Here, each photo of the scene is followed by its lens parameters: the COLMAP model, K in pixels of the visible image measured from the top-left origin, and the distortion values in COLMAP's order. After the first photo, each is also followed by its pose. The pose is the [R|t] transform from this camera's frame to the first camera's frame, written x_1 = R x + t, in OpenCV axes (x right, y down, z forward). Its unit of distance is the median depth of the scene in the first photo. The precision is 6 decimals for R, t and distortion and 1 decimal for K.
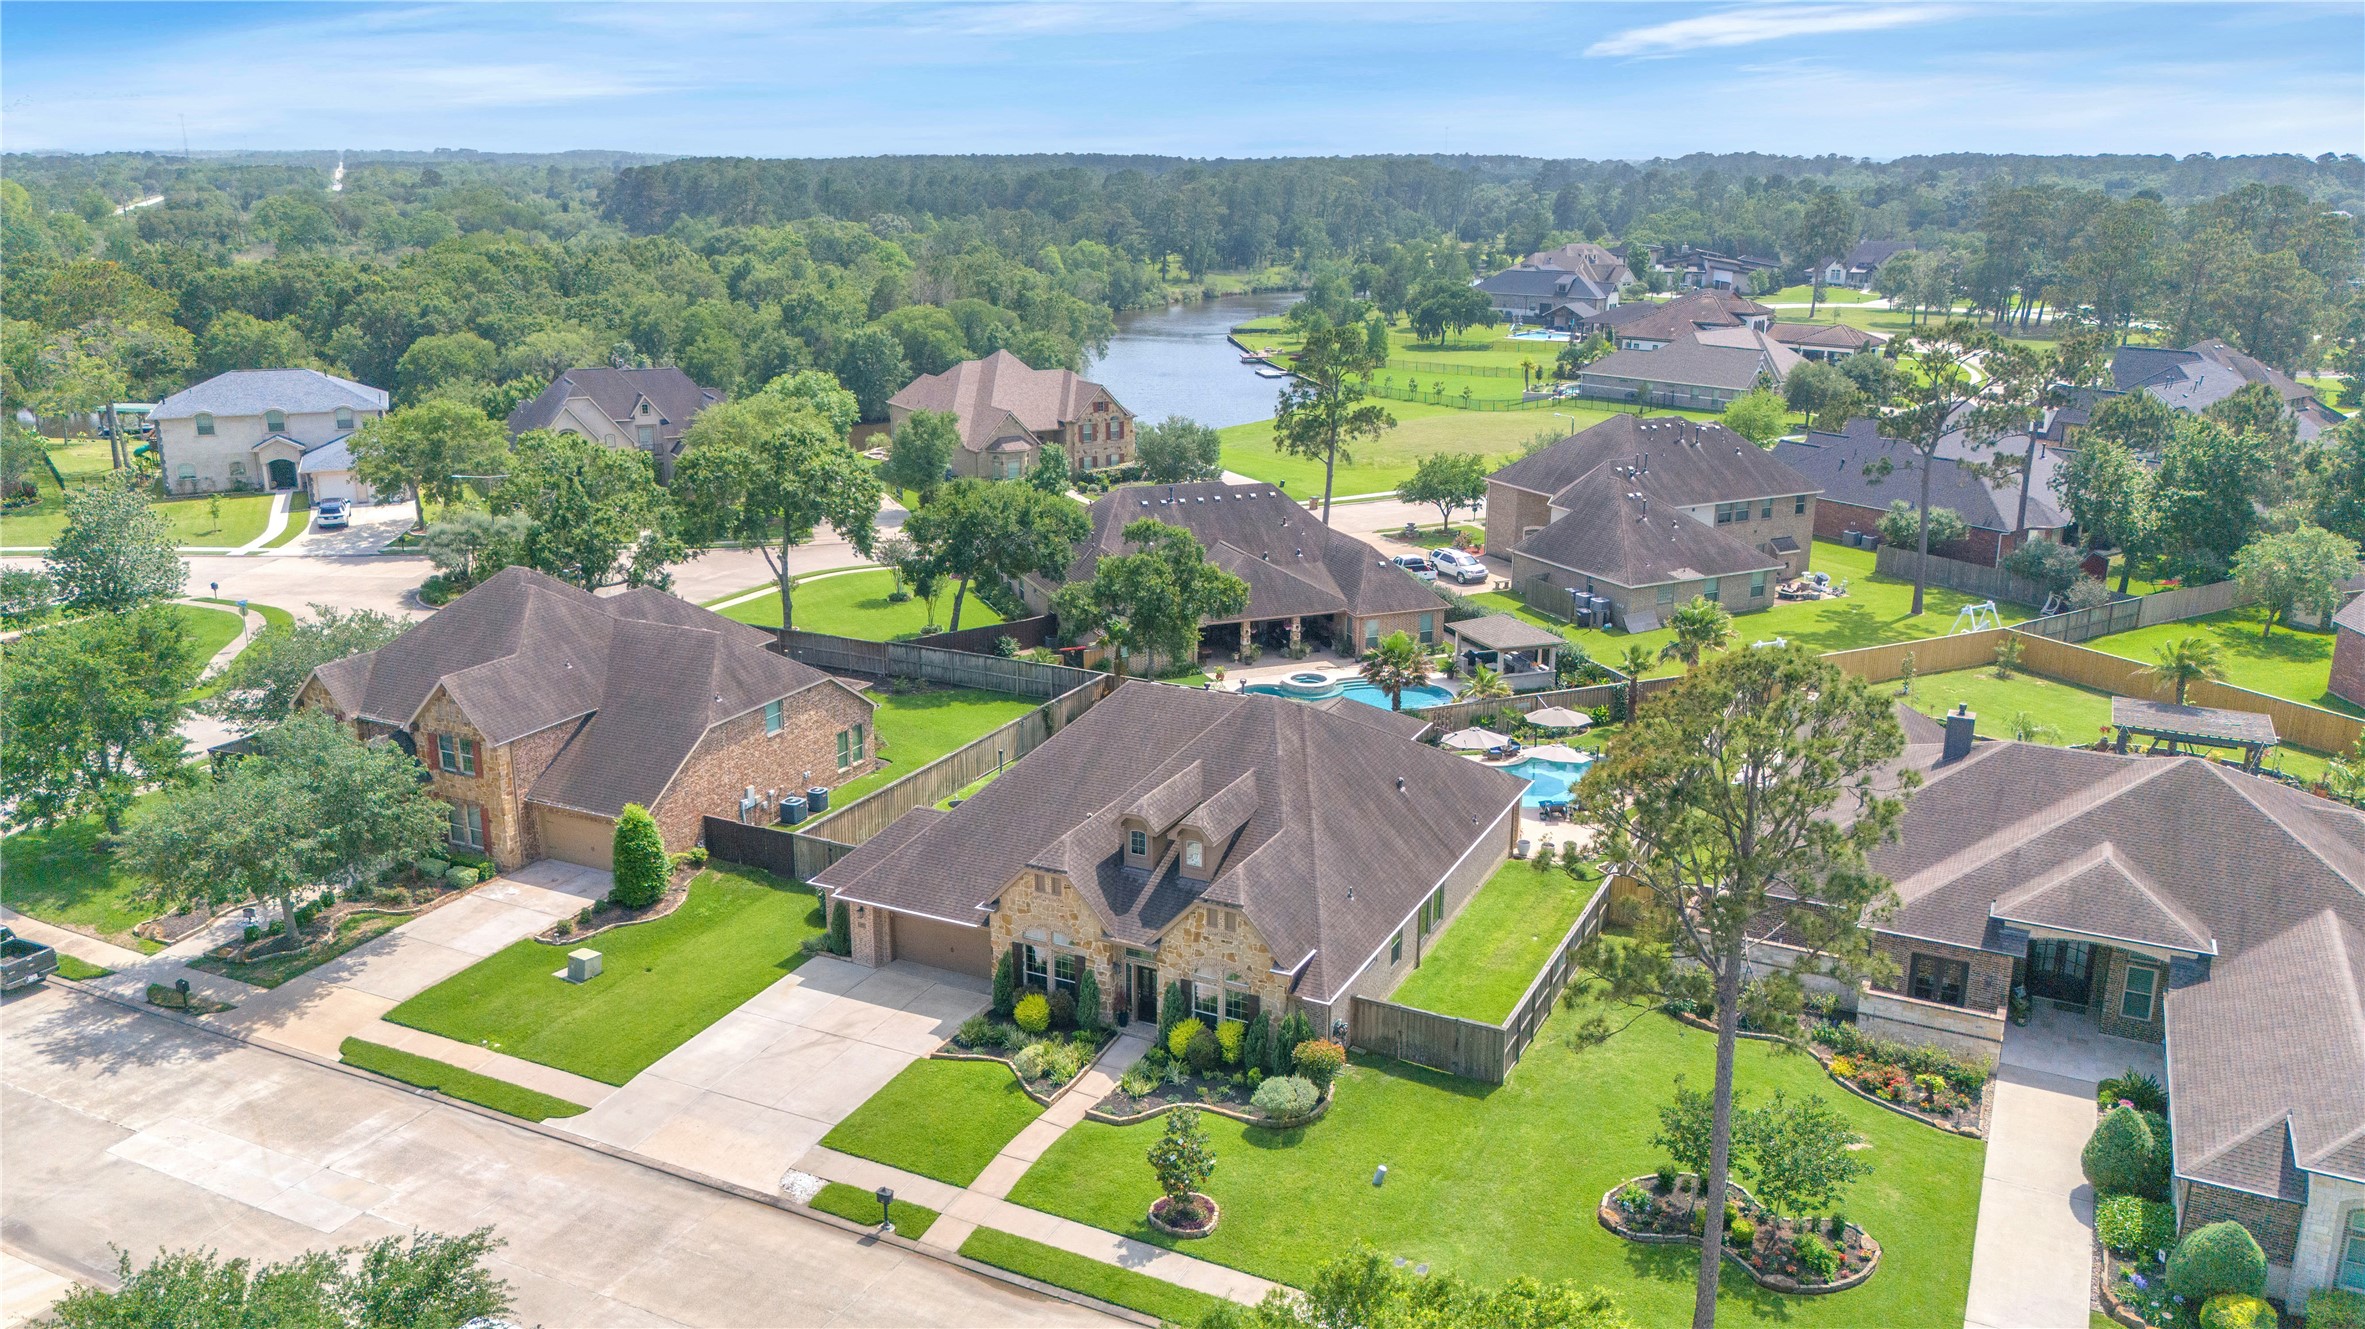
lens RADIAL K [[1737.1, 0, 1179.6], [0, 1737.1, 665.3], [0, 0, 1]] dist [0.008055, -0.001463]
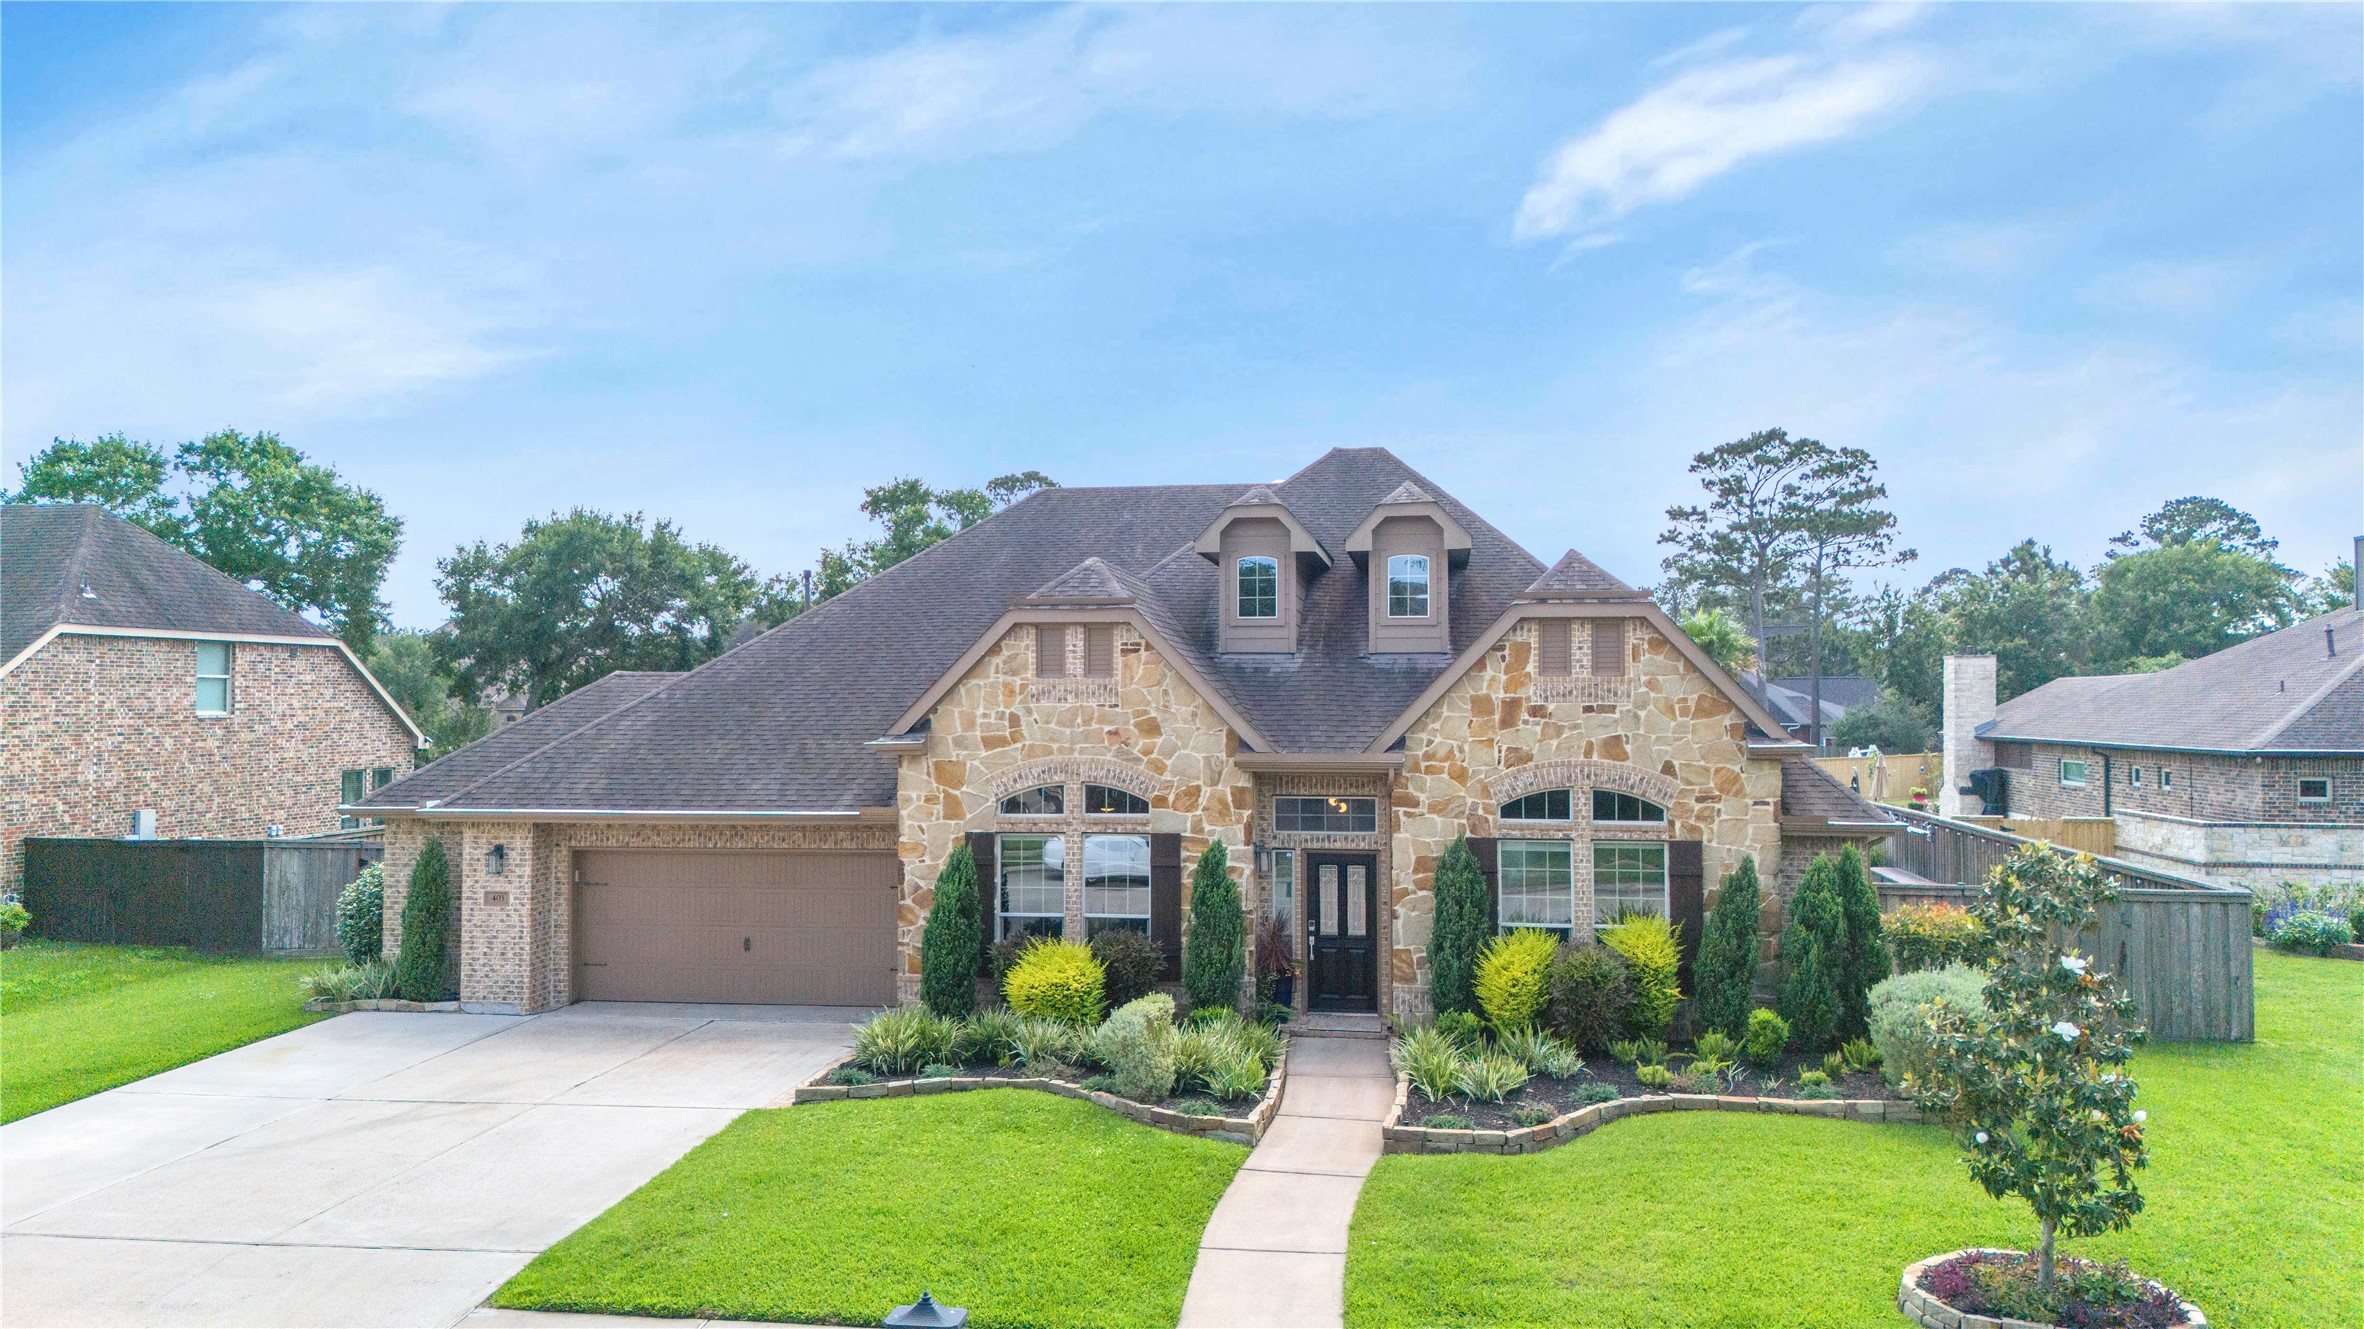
lens RADIAL K [[1736.4, 0, 1187.3], [0, 1736.4, 670.0], [0, 0, 1]] dist [0.008055, -0.001463]
pose [[0.948432, 0.008286, 0.316872, -0.171573], [0.082778, 0.958495, -0.272829, 0.233743], [-0.305981, 0.284990, 0.908381, 0.631537]]
